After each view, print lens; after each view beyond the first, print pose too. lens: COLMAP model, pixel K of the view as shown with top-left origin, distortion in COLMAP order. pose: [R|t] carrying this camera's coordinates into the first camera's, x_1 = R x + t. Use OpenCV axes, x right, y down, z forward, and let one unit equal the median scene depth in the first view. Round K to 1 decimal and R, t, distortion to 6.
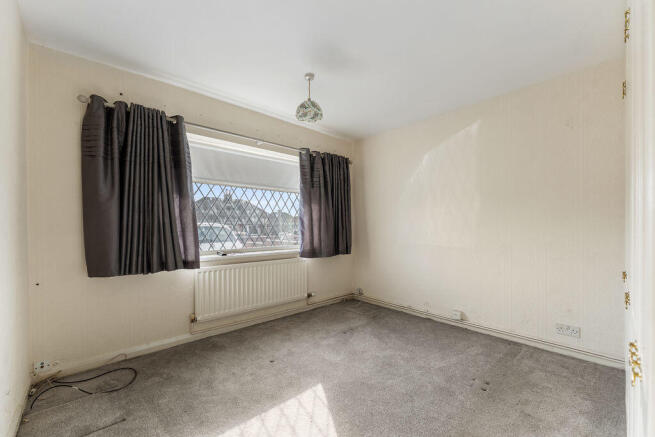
lens RADIAL K [[265.6, 0, 324.6], [0, 265.6, 224.4], [0, 0, 1]] dist [-0.001489, -0.000250]
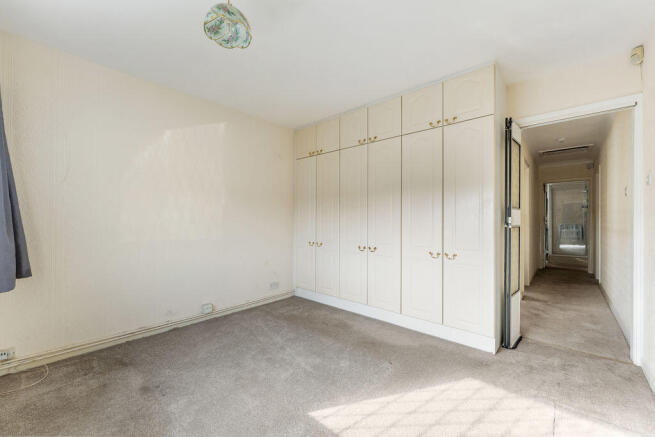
lens RADIAL K [[265.6, 0, 324.8], [0, 265.6, 220.0], [0, 0, 1]] dist [-0.001489, -0.000250]
pose [[-0.111015, 0.008405, 0.993783, -0.624361], [-0.013999, 0.999852, -0.010021, 0.019880], [-0.993720, -0.015025, -0.110880, 0.800808]]
